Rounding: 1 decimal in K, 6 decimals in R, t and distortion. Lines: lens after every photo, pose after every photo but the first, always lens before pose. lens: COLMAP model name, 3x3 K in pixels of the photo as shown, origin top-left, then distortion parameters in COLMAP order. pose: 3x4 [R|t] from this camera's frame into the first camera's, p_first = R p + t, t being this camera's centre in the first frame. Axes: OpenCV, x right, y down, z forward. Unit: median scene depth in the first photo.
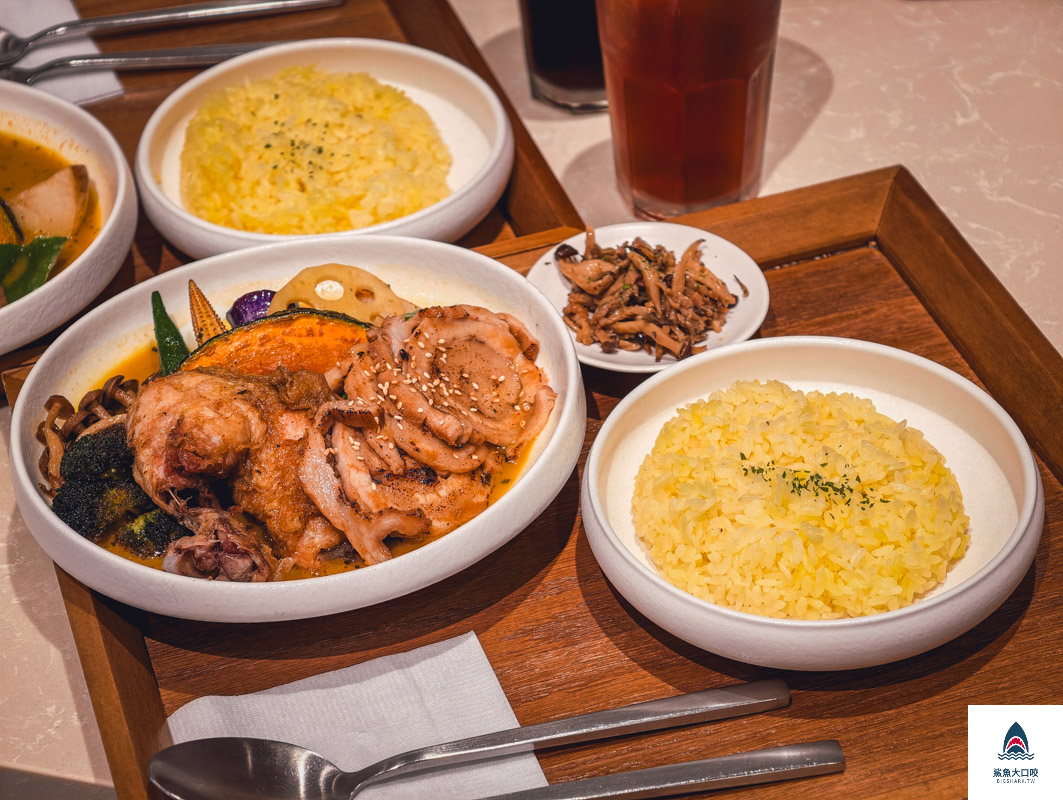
lens RADIAL K [[2658.8, 0, 531.5], [0, 2658.8, 400.0], [0, 0, 1]] dist [0.497275, -0.879287]
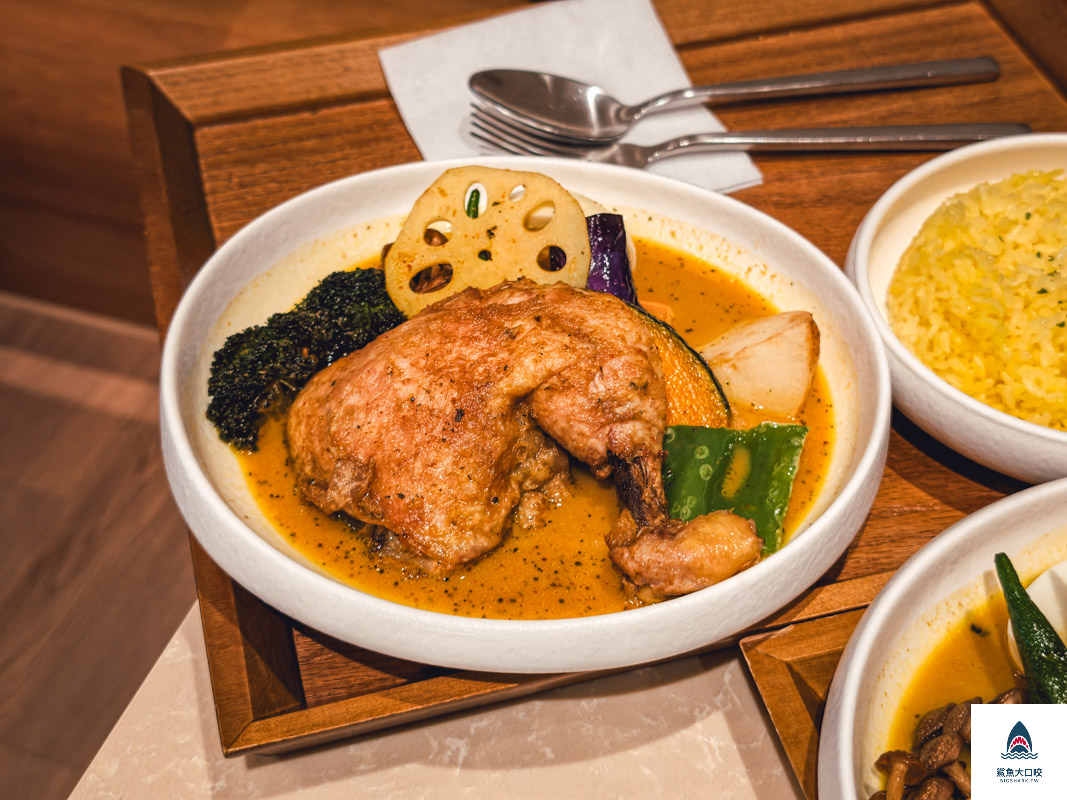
lens RADIAL K [[1534.6, 0, 563.1], [0, 1534.6, 362.7], [0, 0, 1]] dist [0.308318, -1.413581]
pose [[0.998090, 0.059514, 0.016539, -0.251817], [-0.060677, 0.994775, 0.082098, -0.109707], [-0.011567, -0.082945, 0.996487, 0.617944]]
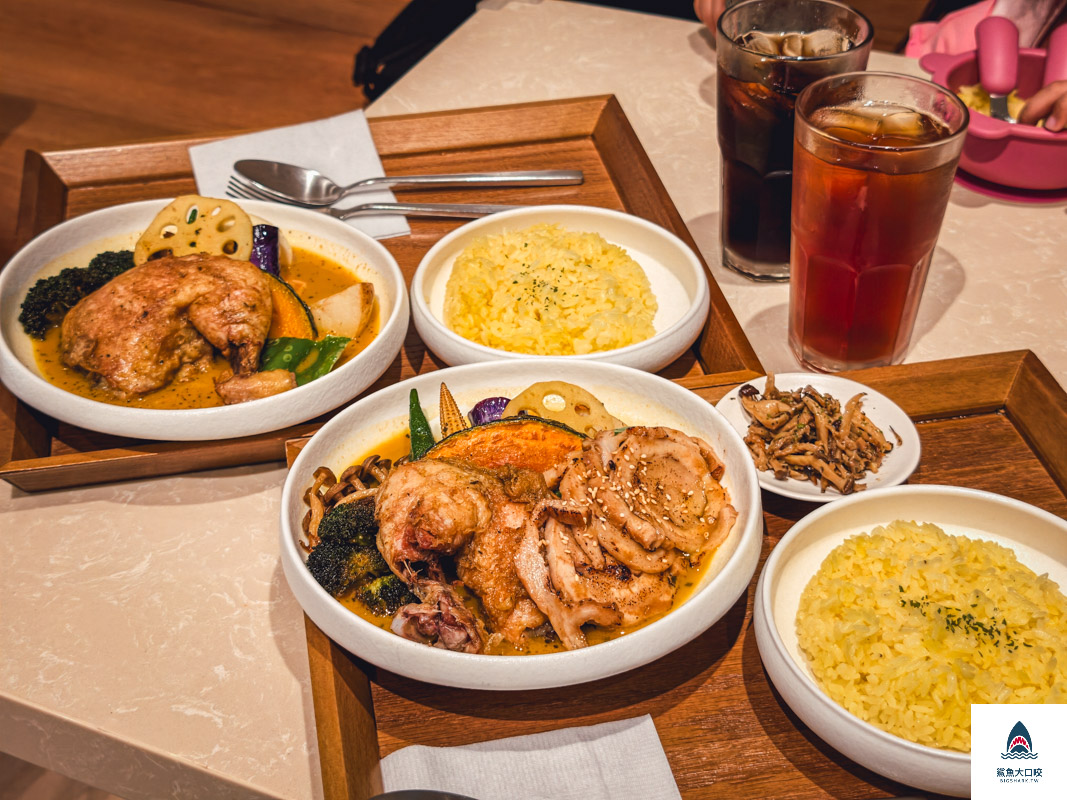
lens RADIAL K [[1573.5, 0, 533.5], [0, 1573.5, 400.0], [0, 0, 1]] dist [0.364386, -1.652415]
pose [[0.991840, 0.107719, -0.068197, -0.035548], [-0.109940, 0.993495, -0.029682, -0.019750], [0.064556, 0.036938, 0.997230, 0.280982]]
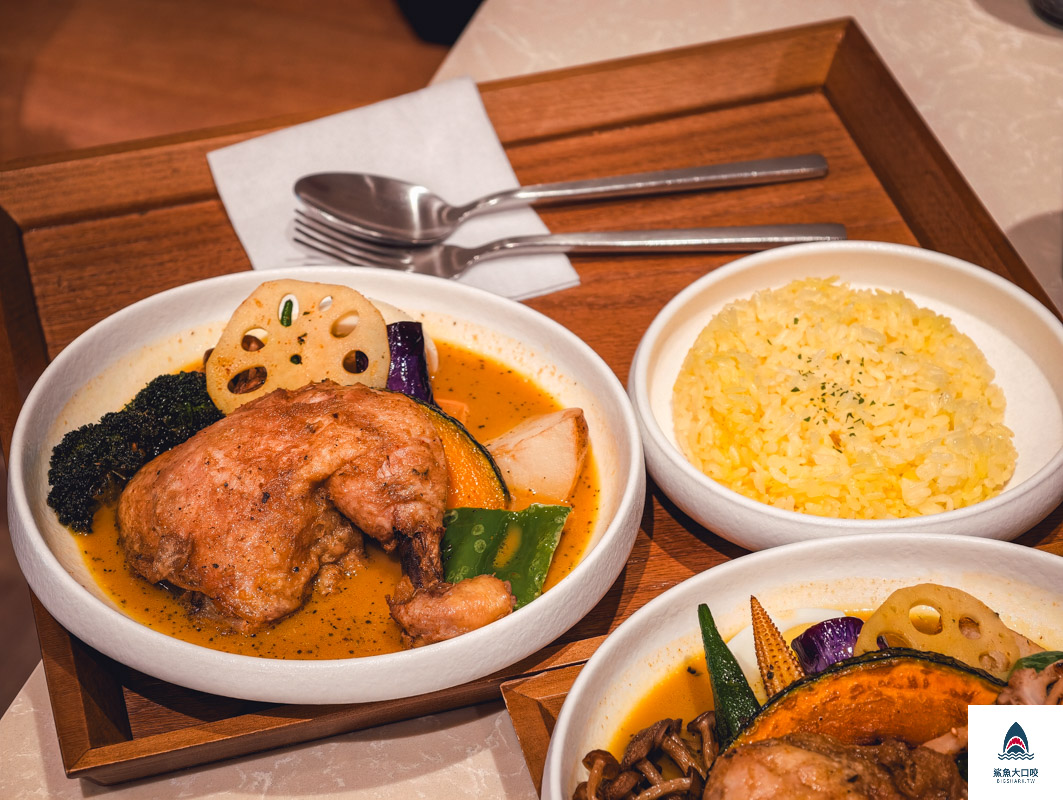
lens RADIAL K [[2598.8, 0, 531.5], [0, 2598.8, 400.0], [0, 0, 1]] dist [0.434561, -0.830985]
pose [[0.998499, 0.054689, 0.002891, -0.194051], [-0.054764, 0.997507, 0.044510, -0.131529], [-0.000450, -0.044601, 0.999005, 0.217977]]
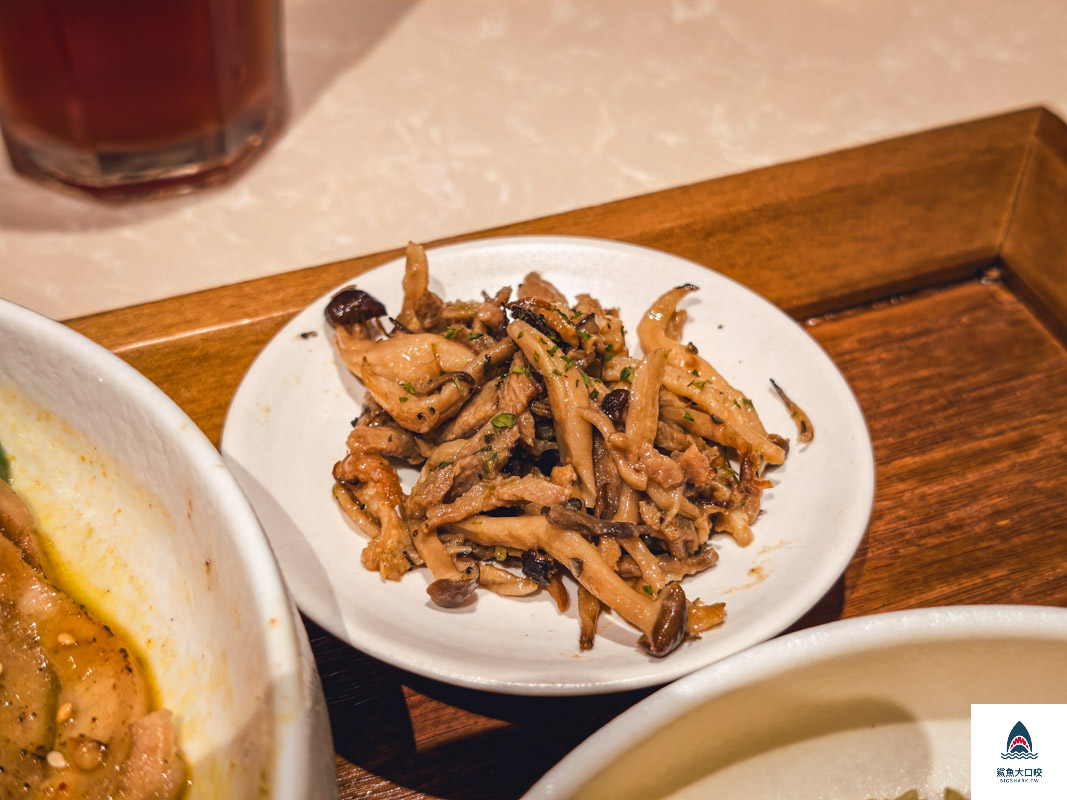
lens RADIAL K [[1573.5, 0, 533.5], [0, 1573.5, 400.0], [0, 0, 1]] dist [0.364386, -1.652415]
pose [[0.998110, 0.022697, 0.057104, 0.027145], [-0.026658, 0.997219, 0.069589, -0.060349], [-0.055366, -0.070980, 0.995940, 0.777608]]
